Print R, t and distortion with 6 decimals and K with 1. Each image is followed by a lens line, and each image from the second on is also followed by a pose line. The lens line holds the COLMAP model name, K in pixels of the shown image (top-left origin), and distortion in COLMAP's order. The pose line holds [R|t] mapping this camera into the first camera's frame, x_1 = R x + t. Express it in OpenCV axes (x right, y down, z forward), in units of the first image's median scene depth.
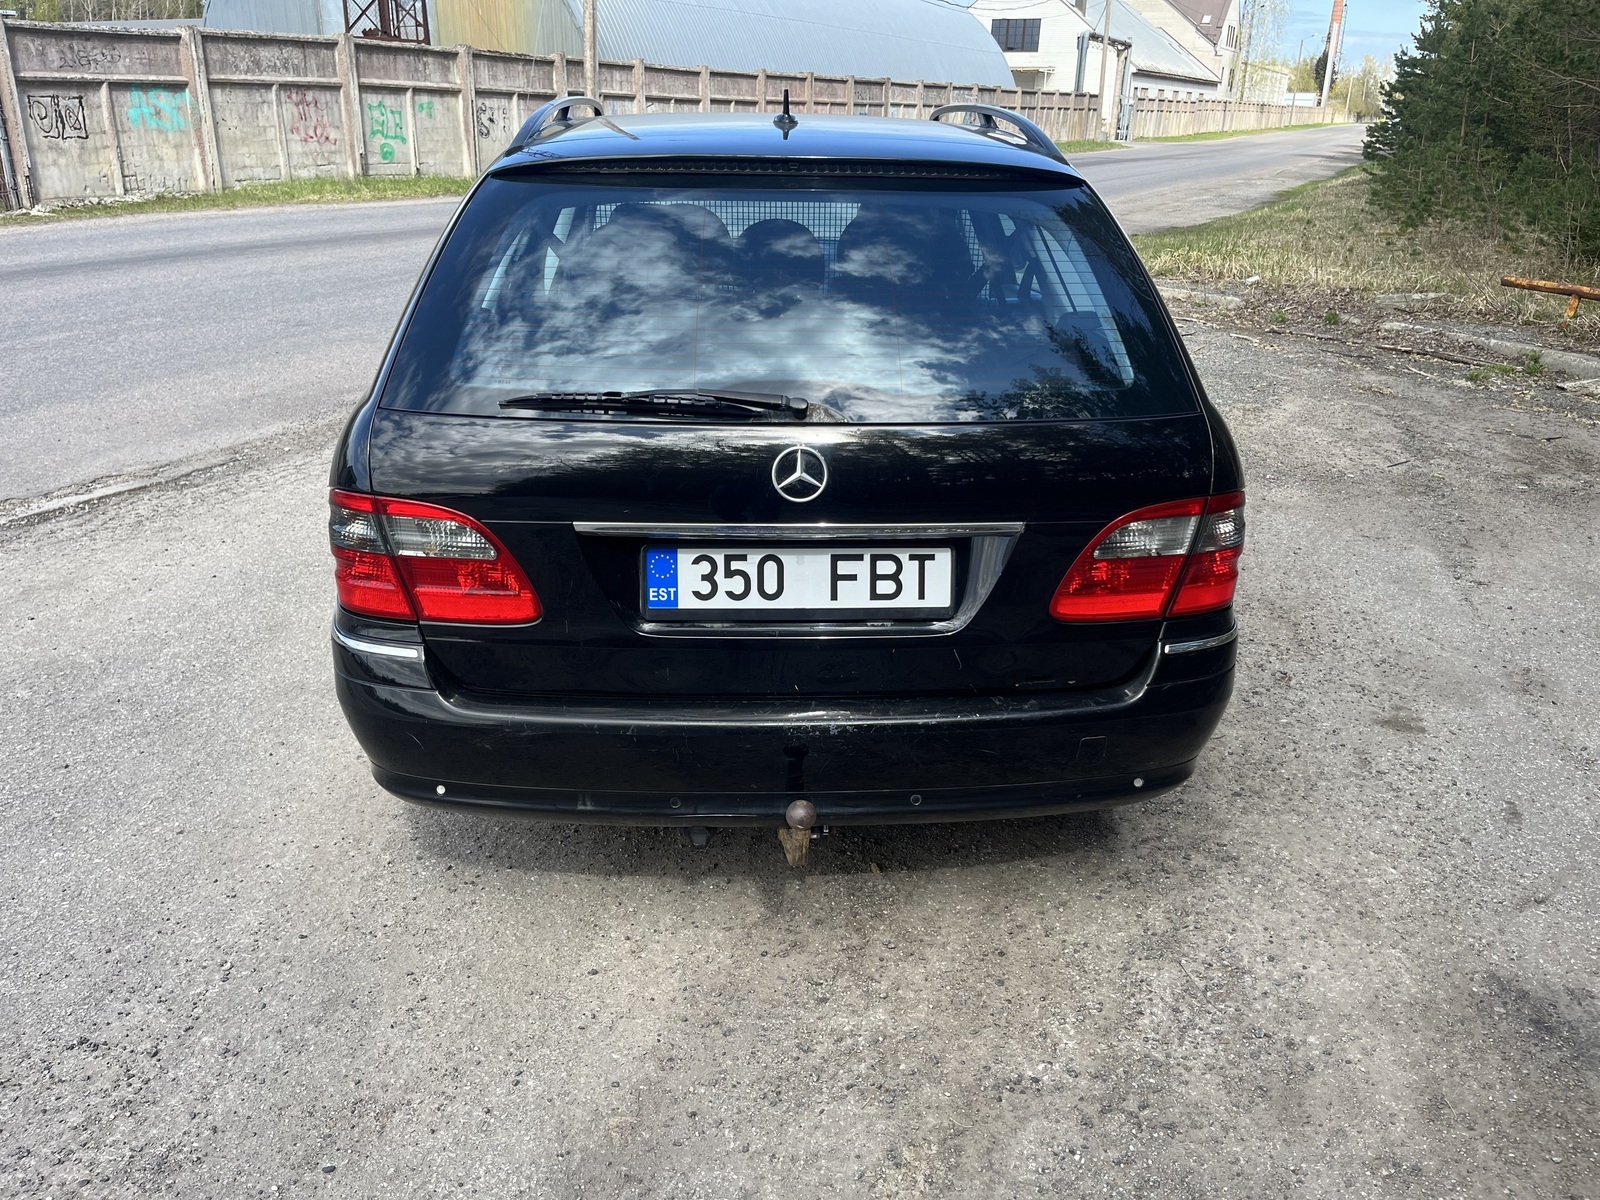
lens RADIAL K [[1227.2, 0, 806.3], [0, 1227.2, 597.8], [0, 0, 1]] dist [0.102029, -0.145729]
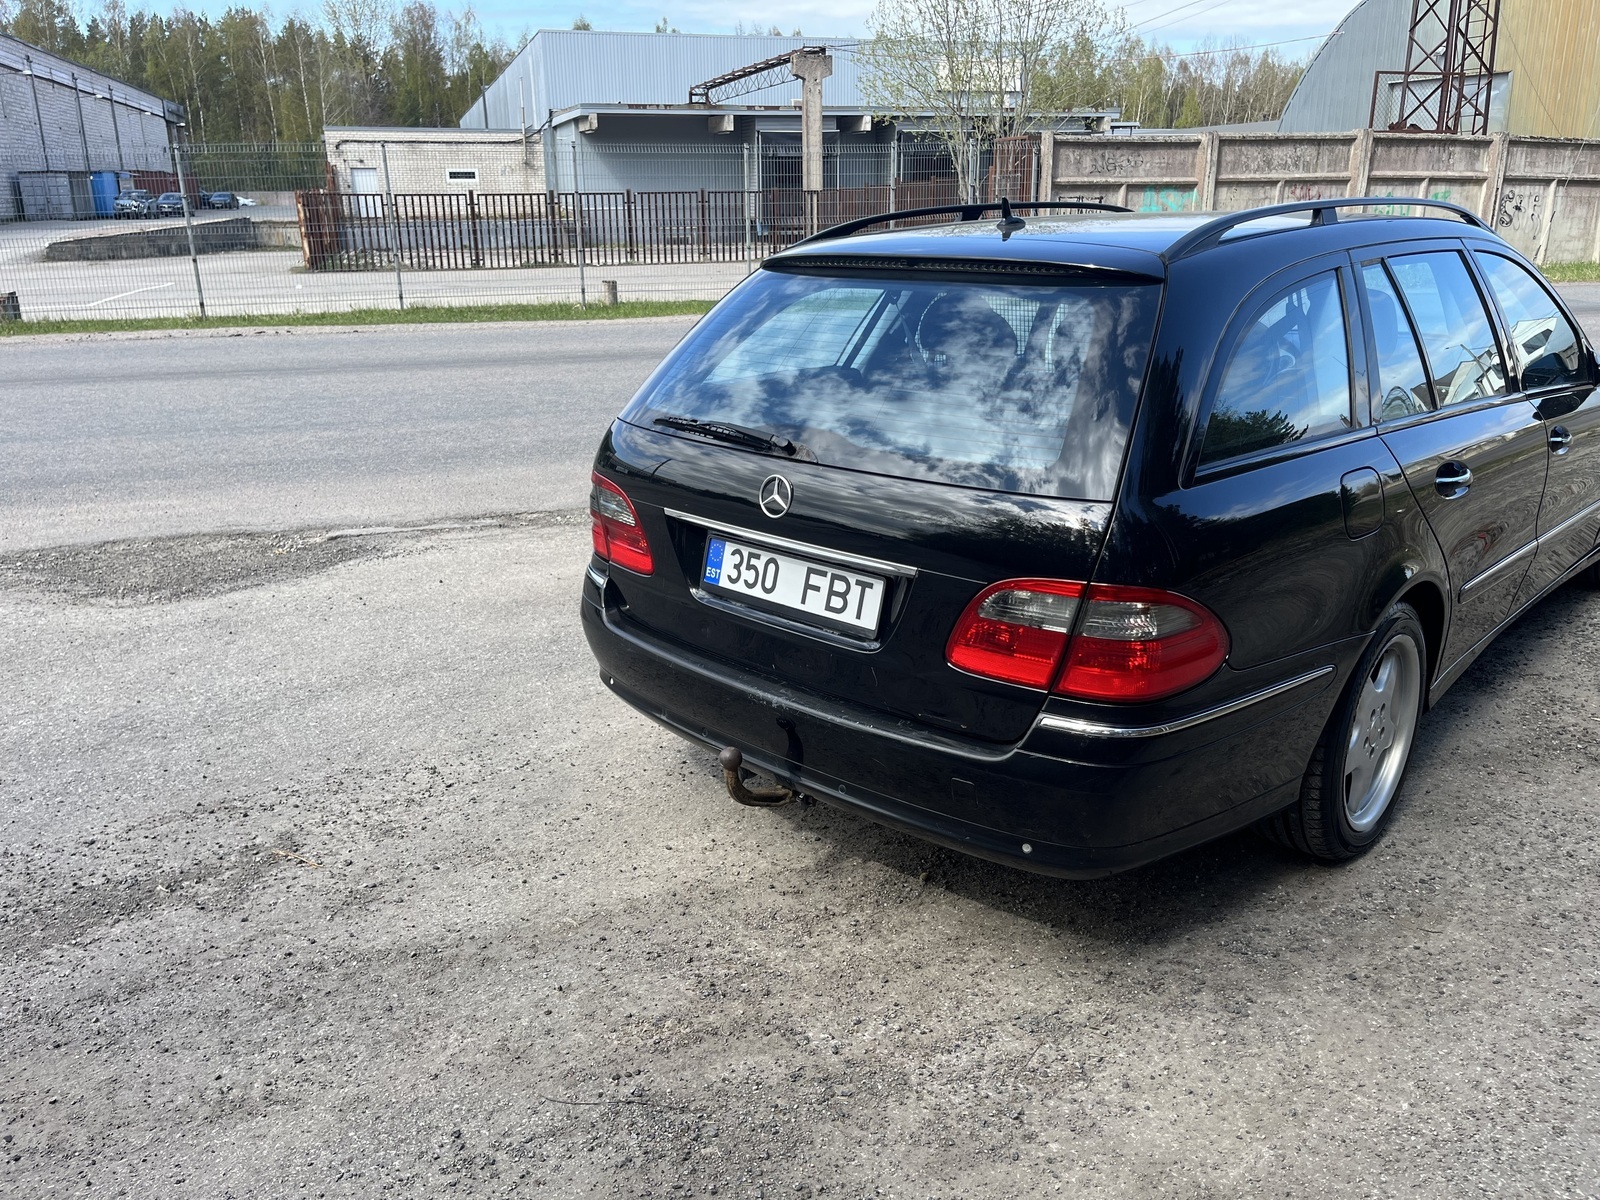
lens RADIAL K [[1227.2, 0, 806.3], [0, 1227.2, 597.8], [0, 0, 1]] dist [0.102029, -0.145729]
pose [[0.688723, 0.199170, -0.697132, 0.123698], [-0.244044, 0.969104, 0.035772, -0.006836], [0.682718, 0.145494, 0.716050, 0.016034]]
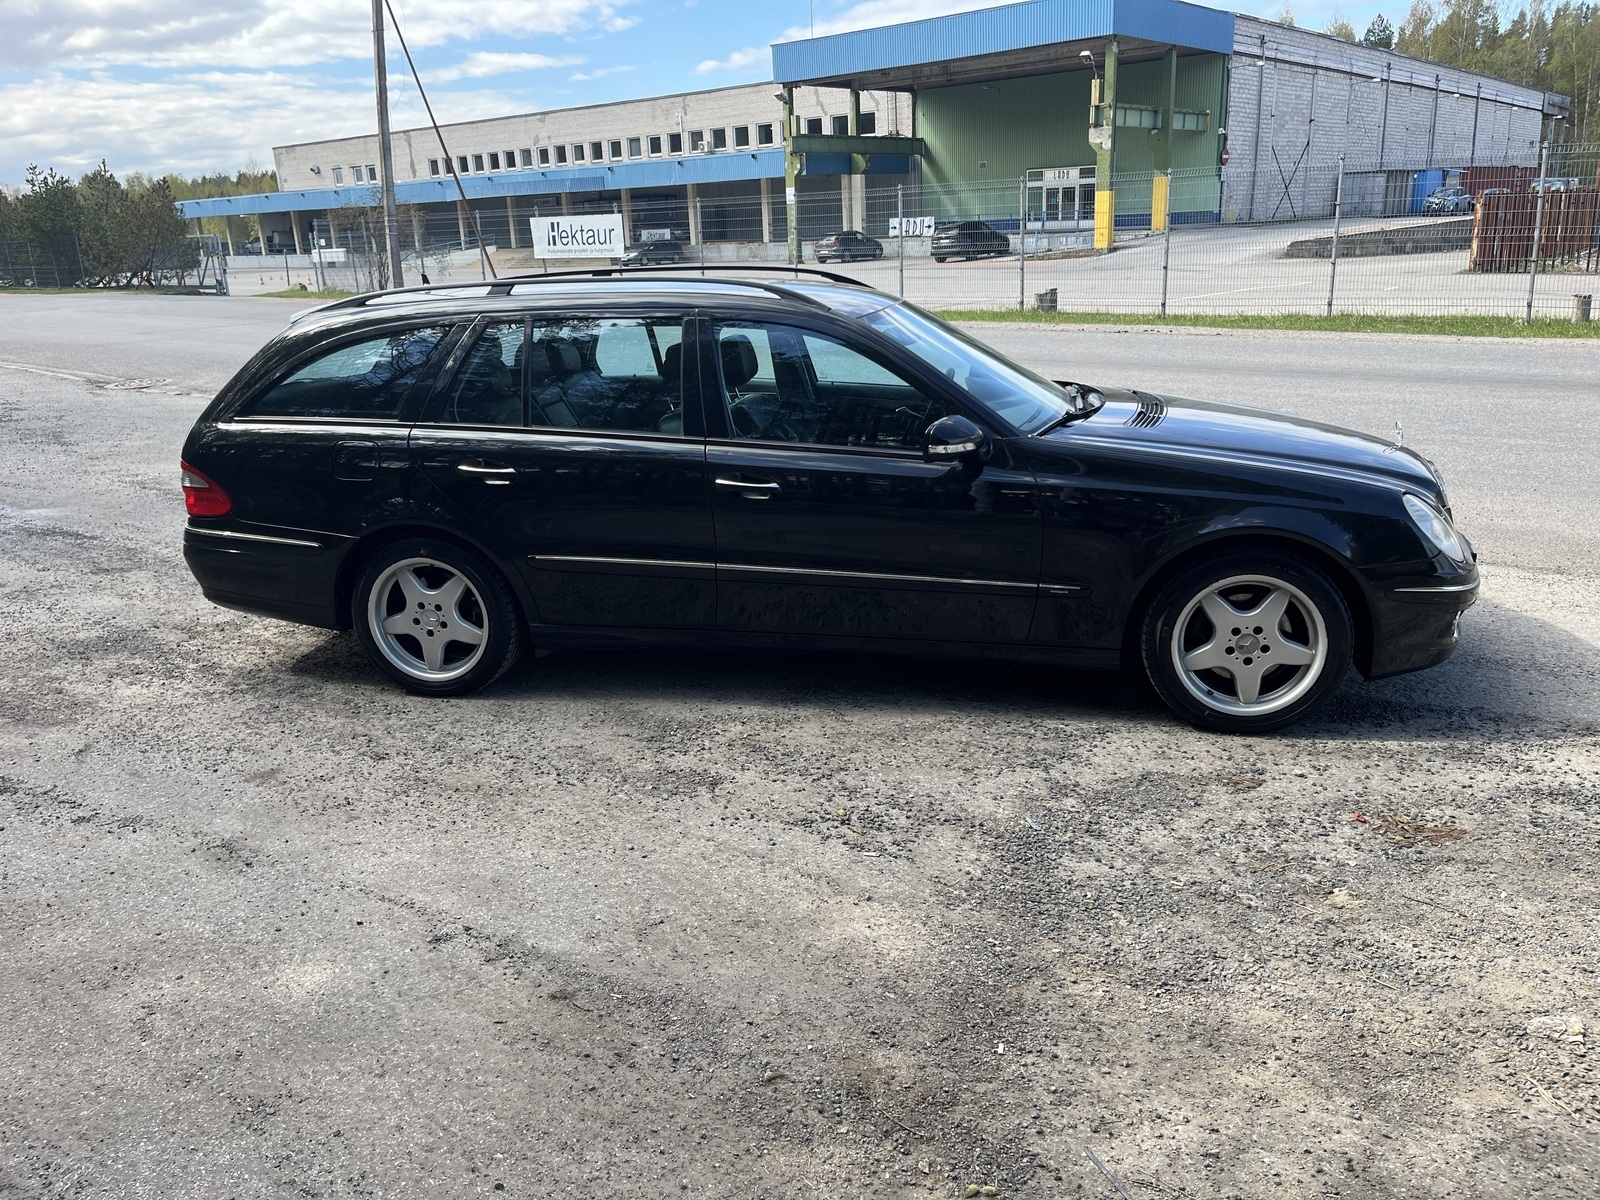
lens RADIAL K [[1227.1, 0, 800.0], [0, 1227.1, 600.0], [0, 0, 1]] dist [0.091667, -0.115225]
pose [[-0.260456, 0.274014, -0.925786, 0.308349], [-0.328137, 0.876679, 0.351795, -0.141405], [0.908014, 0.395412, -0.138422, 0.341943]]
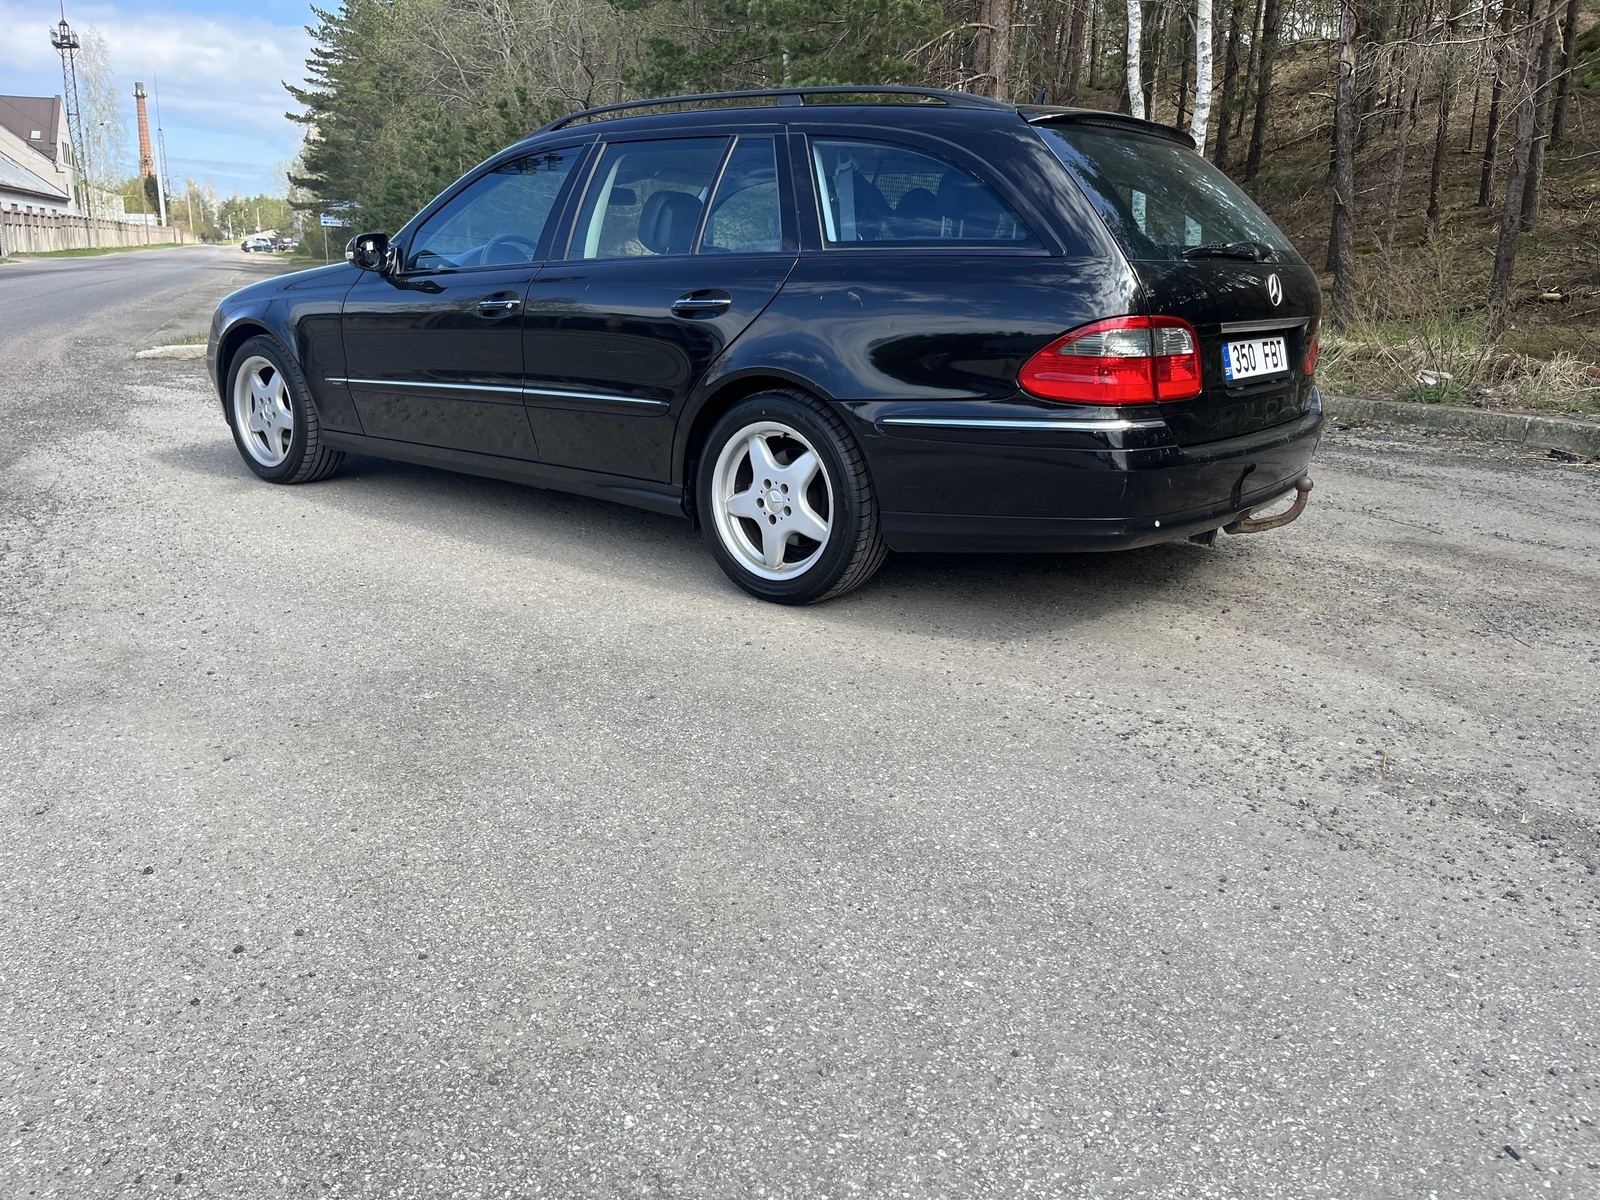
lens RADIAL K [[1227.2, 0, 806.3], [0, 1227.2, 597.8], [0, 0, 1]] dist [0.102029, -0.145729]
pose [[0.661685, -0.200729, 0.722414, -0.242656], [0.264701, 0.963996, 0.025405, 0.013524], [-0.701503, 0.174414, 0.690994, 0.041928]]
